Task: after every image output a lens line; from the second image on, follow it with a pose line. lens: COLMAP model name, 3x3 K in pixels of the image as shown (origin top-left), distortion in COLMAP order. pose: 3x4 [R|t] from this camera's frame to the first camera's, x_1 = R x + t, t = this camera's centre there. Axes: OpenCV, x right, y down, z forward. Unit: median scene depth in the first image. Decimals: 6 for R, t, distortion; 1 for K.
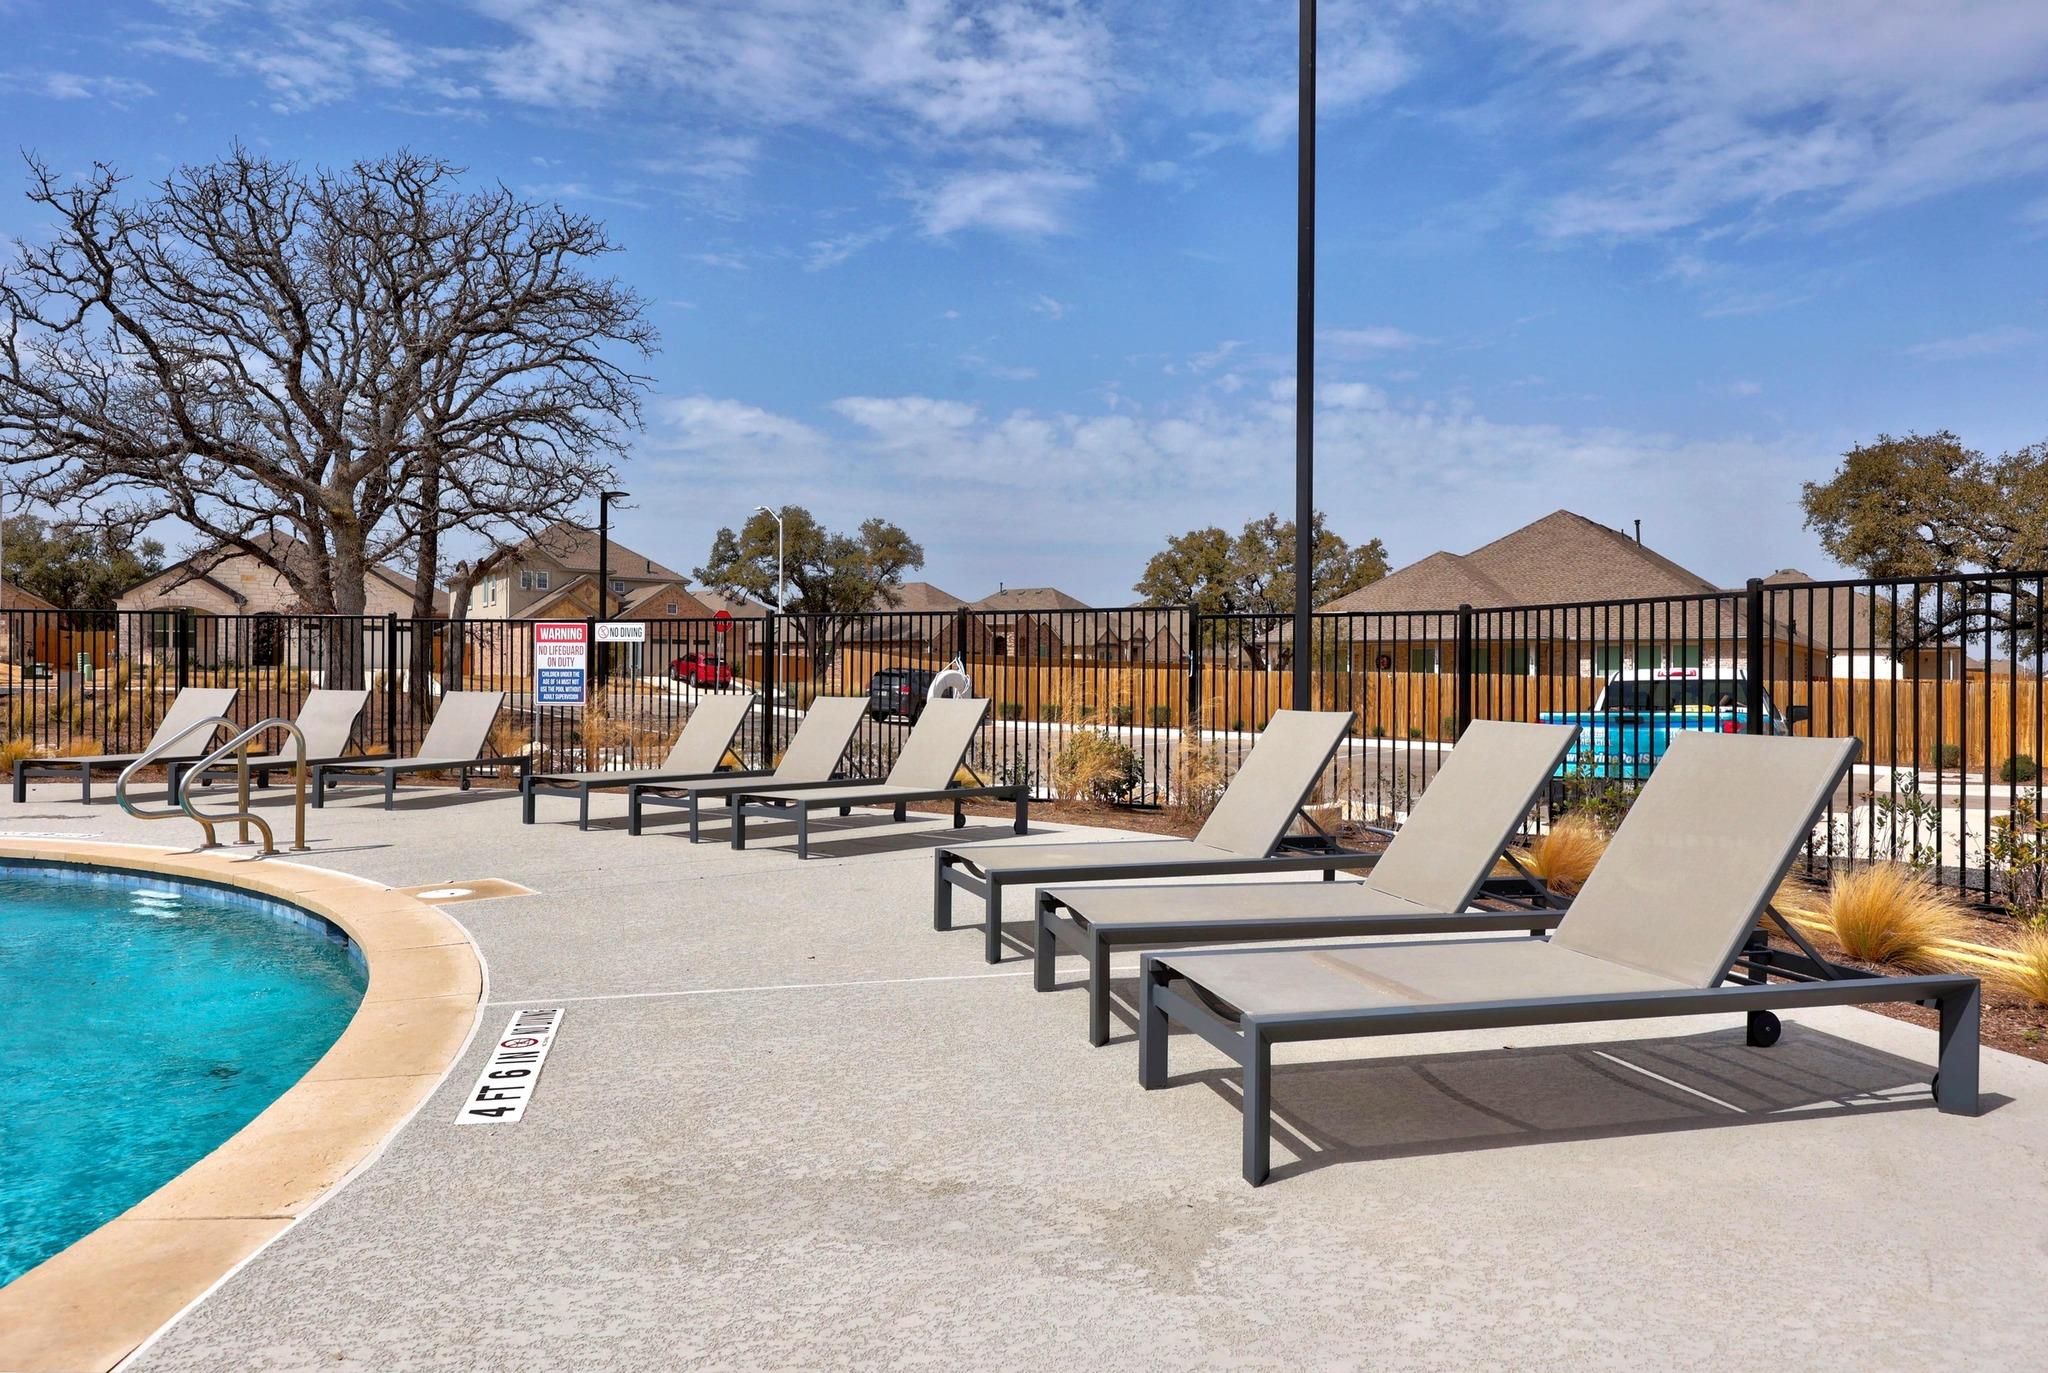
lens RADIAL K [[1296.7, 0, 1025.1], [0, 1296.7, 684.5], [0, 0, 1]] dist [-0.002023, -0.001373]
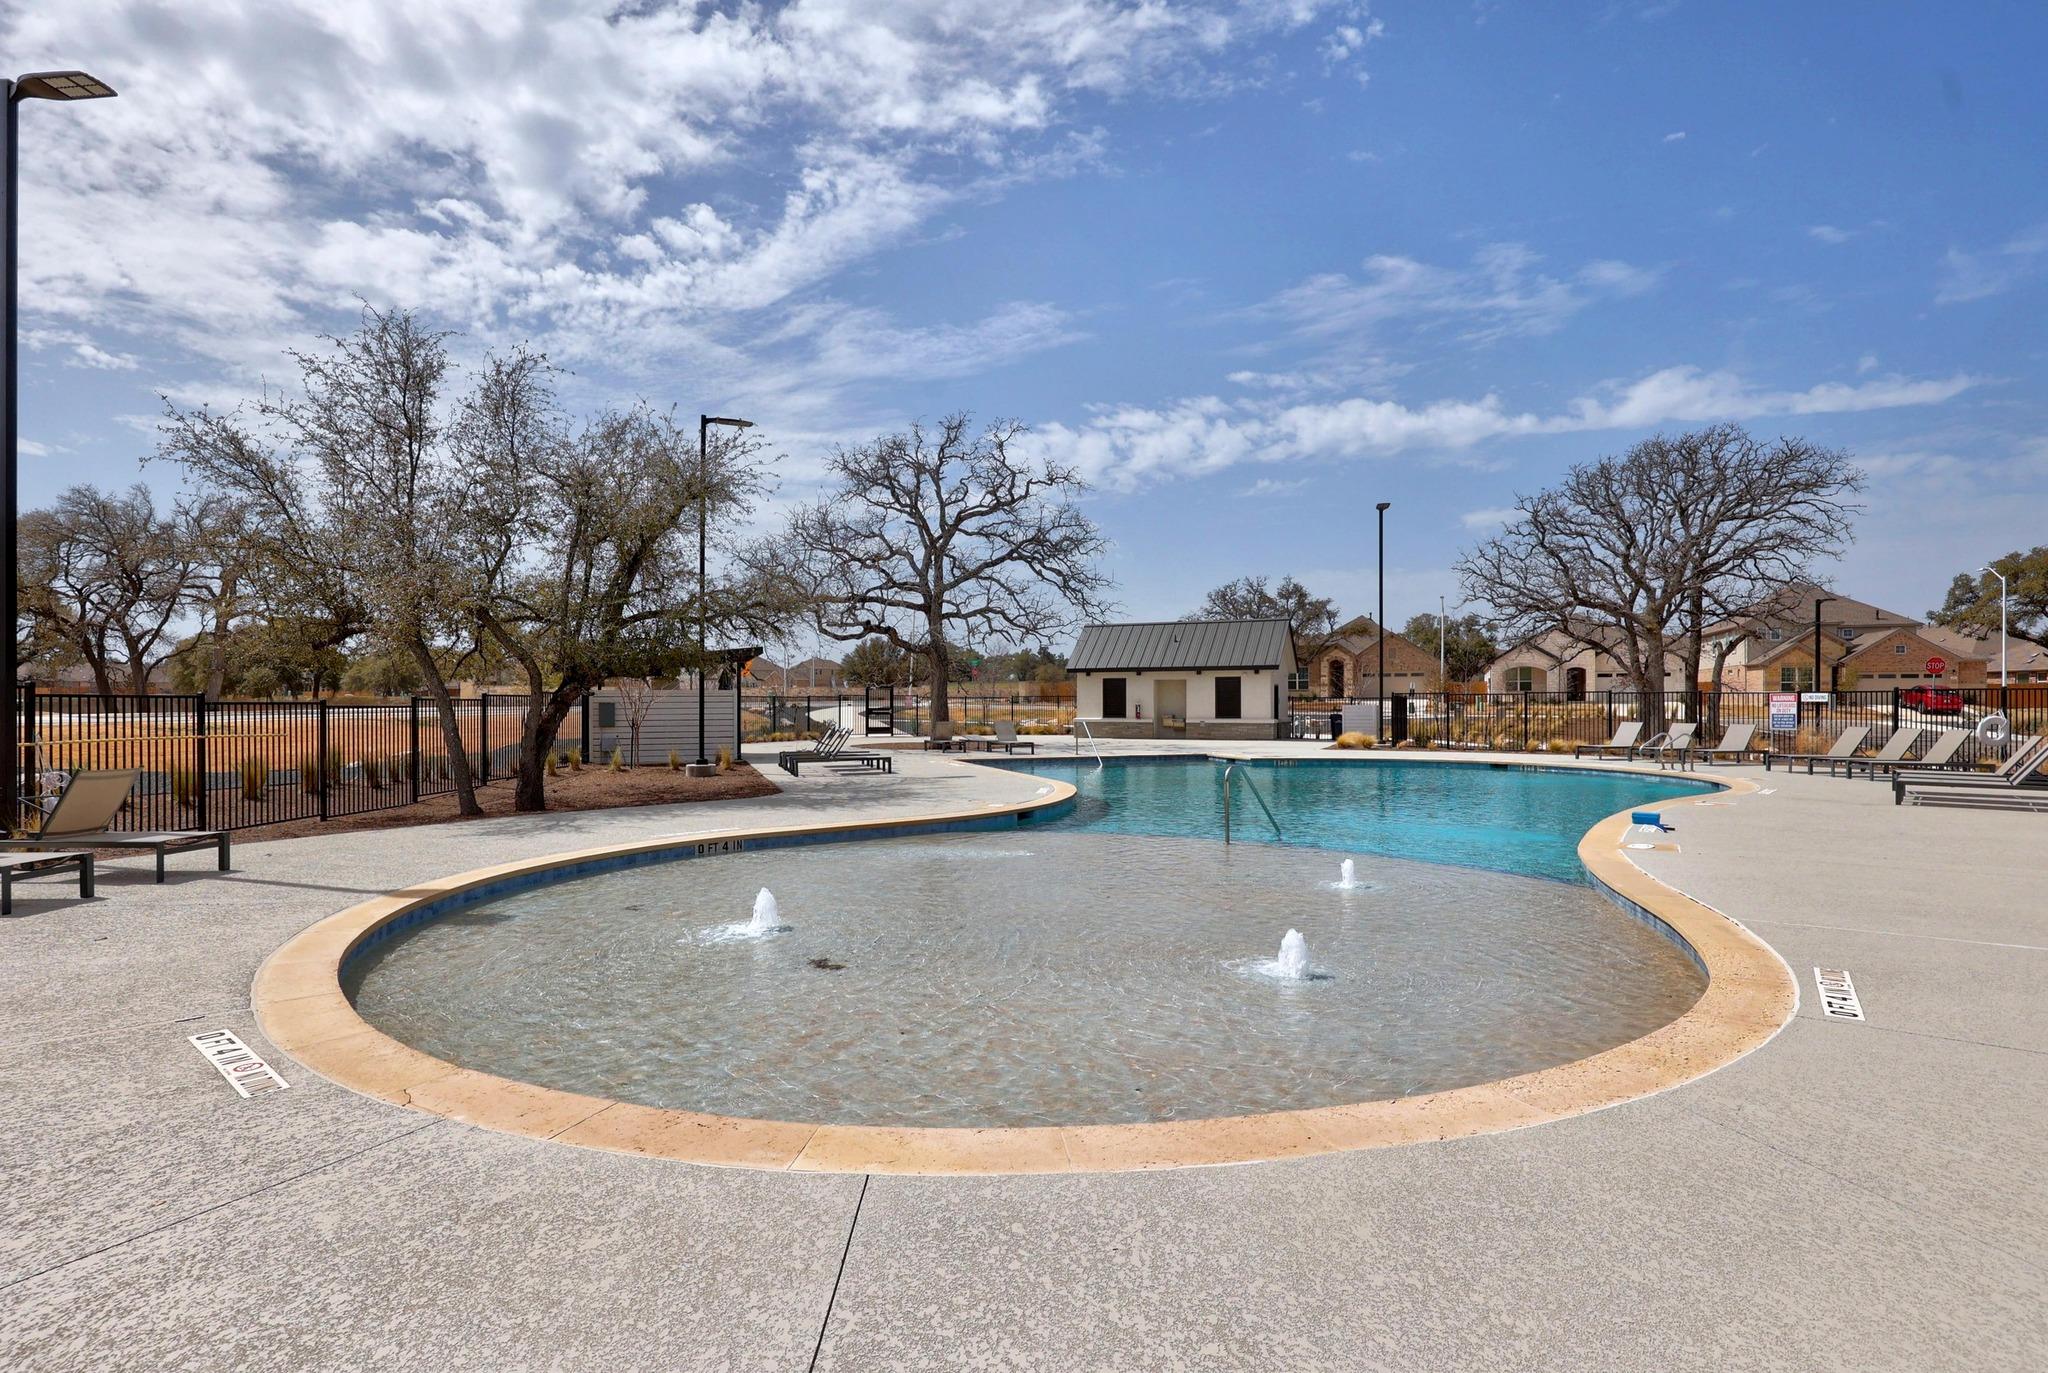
lens RADIAL K [[970.1, 0, 1028.2], [0, 970.1, 713.3], [0, 0, 1]] dist [-0.001014, -0.001070]
pose [[0.528685, -0.000908, -0.848817, 0.161115], [0.005105, 0.999985, 0.002110, -0.009529], [0.848803, -0.005448, 0.528682, -0.429107]]
